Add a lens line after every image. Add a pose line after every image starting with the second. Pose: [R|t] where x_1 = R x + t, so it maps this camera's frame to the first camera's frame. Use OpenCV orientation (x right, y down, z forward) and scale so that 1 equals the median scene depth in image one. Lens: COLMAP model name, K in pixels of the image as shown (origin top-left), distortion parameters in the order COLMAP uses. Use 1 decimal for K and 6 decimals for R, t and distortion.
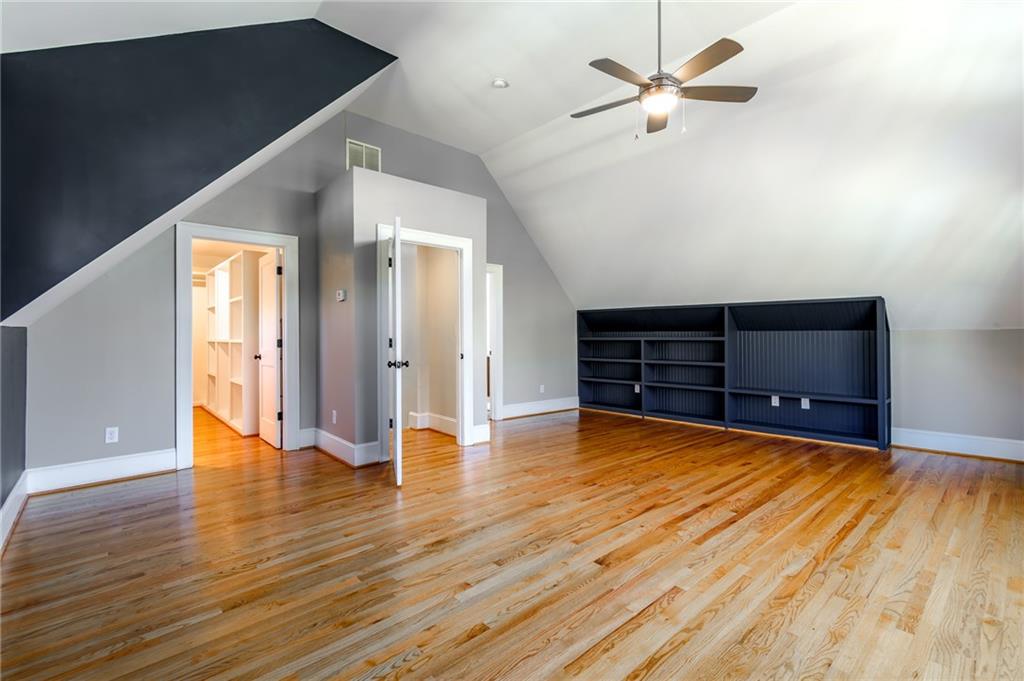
lens RADIAL K [[460.3, 0, 521.0], [0, 460.3, 336.7], [0, 0, 1]] dist [0.001697, -0.000025]
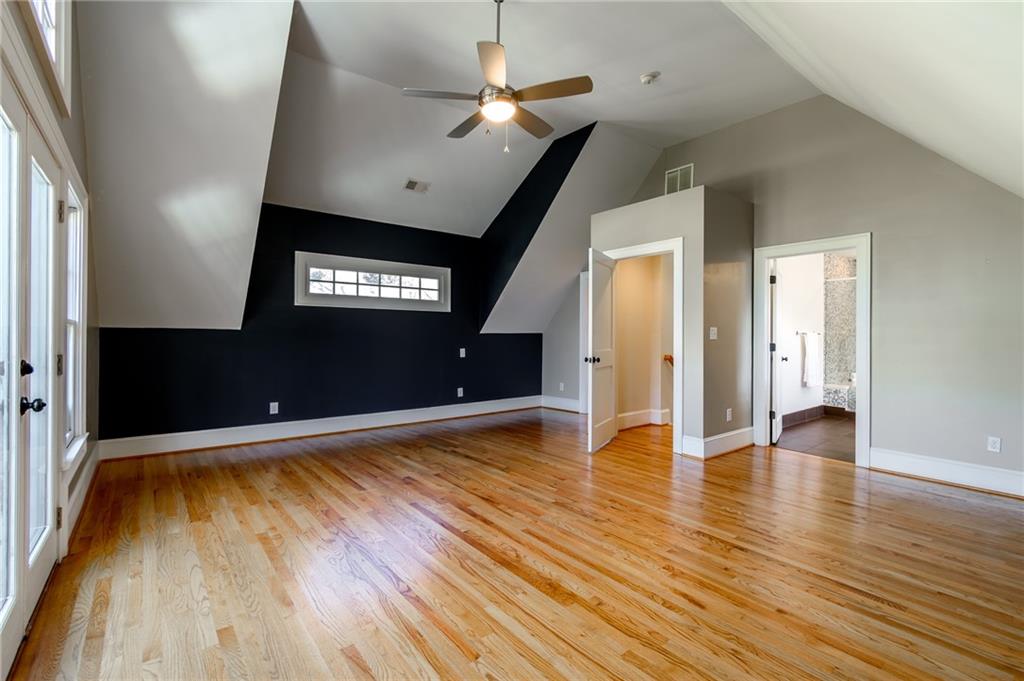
lens RADIAL K [[460.3, 0, 521.0], [0, 460.3, 336.7], [0, 0, 1]] dist [0.001697, -0.000025]
pose [[-0.056515, 0.004610, -0.998391, 1.159651], [-0.008482, 0.999951, 0.005097, -0.012343], [0.998366, 0.008757, -0.056473, 0.976512]]
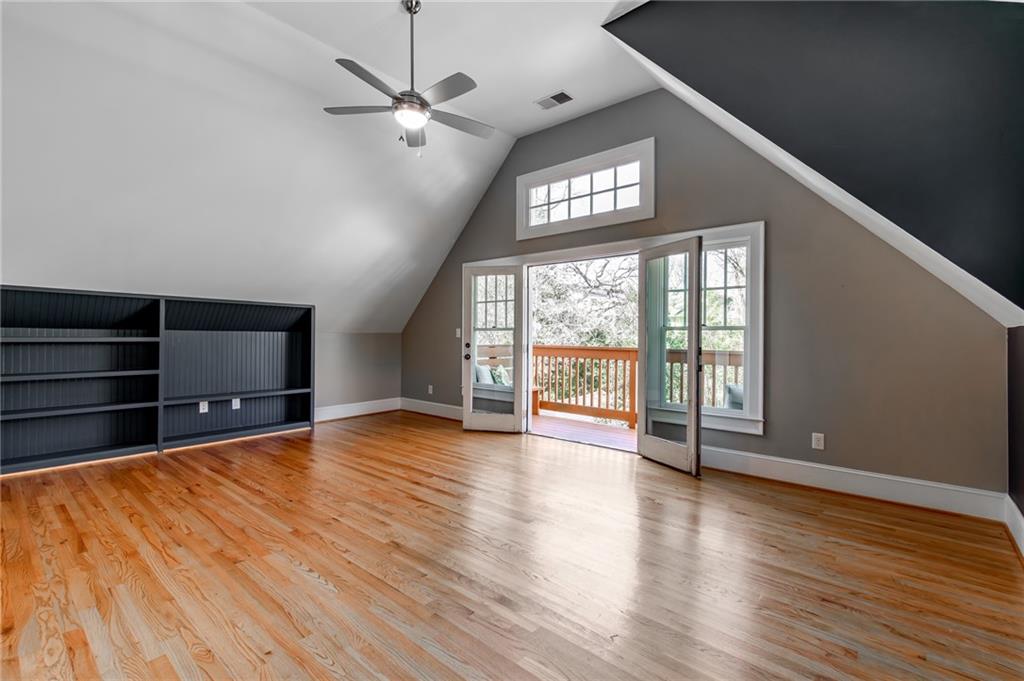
lens RADIAL K [[460.3, 0, 521.0], [0, 460.3, 336.7], [0, 0, 1]] dist [0.001697, -0.000025]
pose [[-0.124549, 0.003047, 0.992209, -0.686659], [-0.003133, 0.999989, -0.003464, 0.001015], [-0.992209, -0.003540, -0.124538, 0.772916]]
